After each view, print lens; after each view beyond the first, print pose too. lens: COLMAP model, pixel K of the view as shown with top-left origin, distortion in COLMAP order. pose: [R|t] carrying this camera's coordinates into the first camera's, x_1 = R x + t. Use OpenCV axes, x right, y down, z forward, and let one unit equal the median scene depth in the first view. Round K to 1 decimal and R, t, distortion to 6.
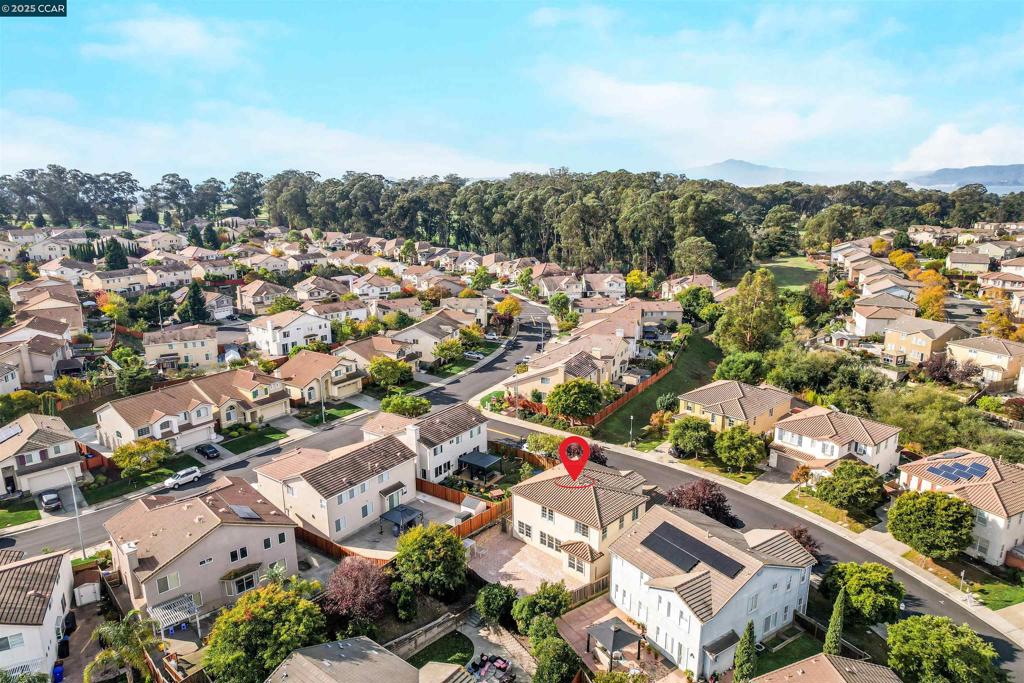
lens RADIAL K [[672.6, 0, 440.1], [0, 672.6, 364.2], [0, 0, 1]] dist [-0.041905, 0.003577]
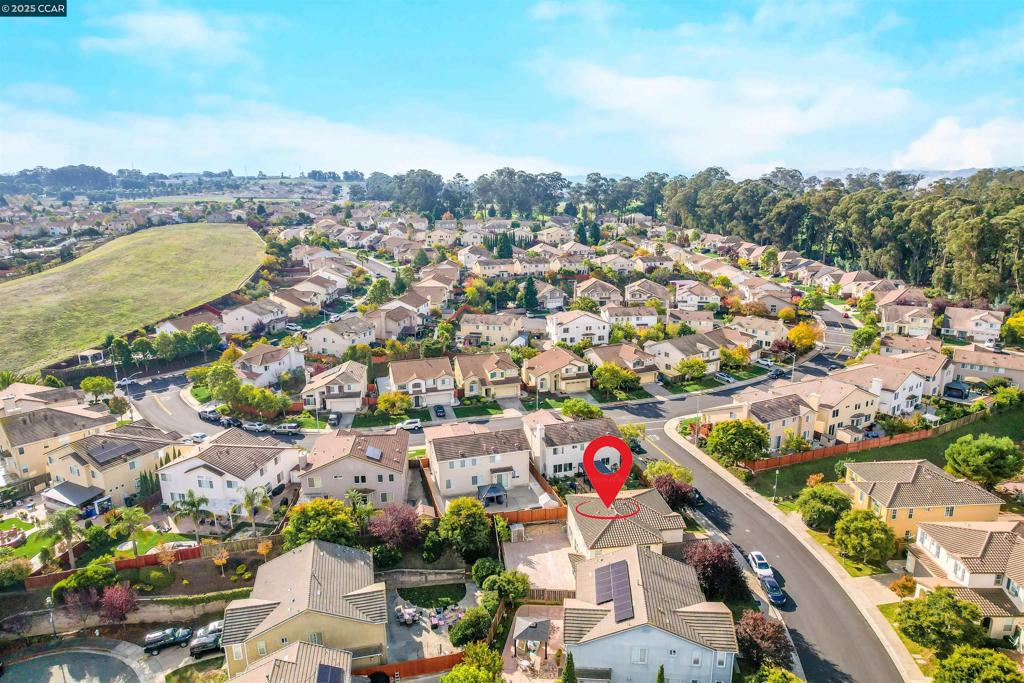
lens RADIAL K [[677.1, 0, 514.1], [0, 677.1, 364.2], [0, 0, 1]] dist [-0.037221, 0.006145]
pose [[0.776474, 0.173159, -0.605892, 0.454287], [-0.149891, 0.984660, 0.089316, -0.083120], [0.612063, 0.021466, 0.790518, 0.011578]]
